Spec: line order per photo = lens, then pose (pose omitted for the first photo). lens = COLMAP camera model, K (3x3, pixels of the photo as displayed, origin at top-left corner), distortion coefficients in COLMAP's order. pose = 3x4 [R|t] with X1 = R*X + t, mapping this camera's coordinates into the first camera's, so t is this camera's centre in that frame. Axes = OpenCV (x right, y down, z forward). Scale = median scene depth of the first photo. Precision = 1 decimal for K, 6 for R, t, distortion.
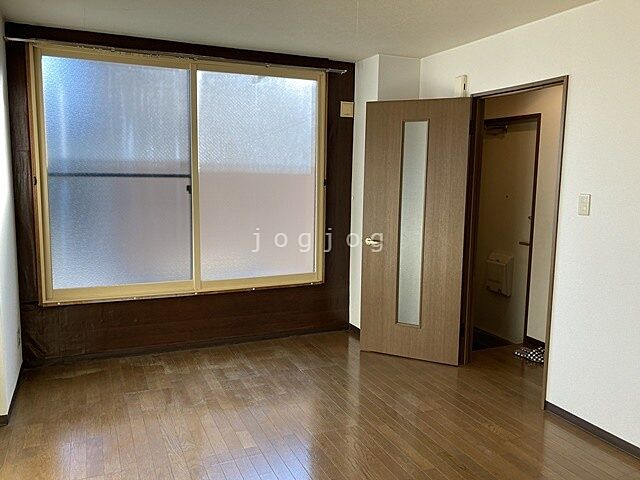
lens RADIAL K [[523.2, 0, 316.8], [0, 523.2, 238.4], [0, 0, 1]] dist [0.035045, -0.031585]
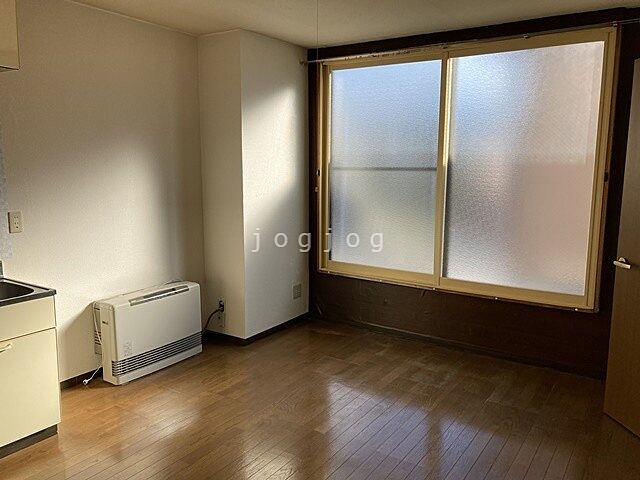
lens RADIAL K [[523.2, 0, 318.0], [0, 523.2, 241.6], [0, 0, 1]] dist [0.035045, -0.031585]
pose [[0.535710, 0.118435, -0.836055, 0.479015], [-0.103976, 0.991832, 0.073878, -0.033855], [0.837976, 0.047353, 0.543649, 0.290407]]
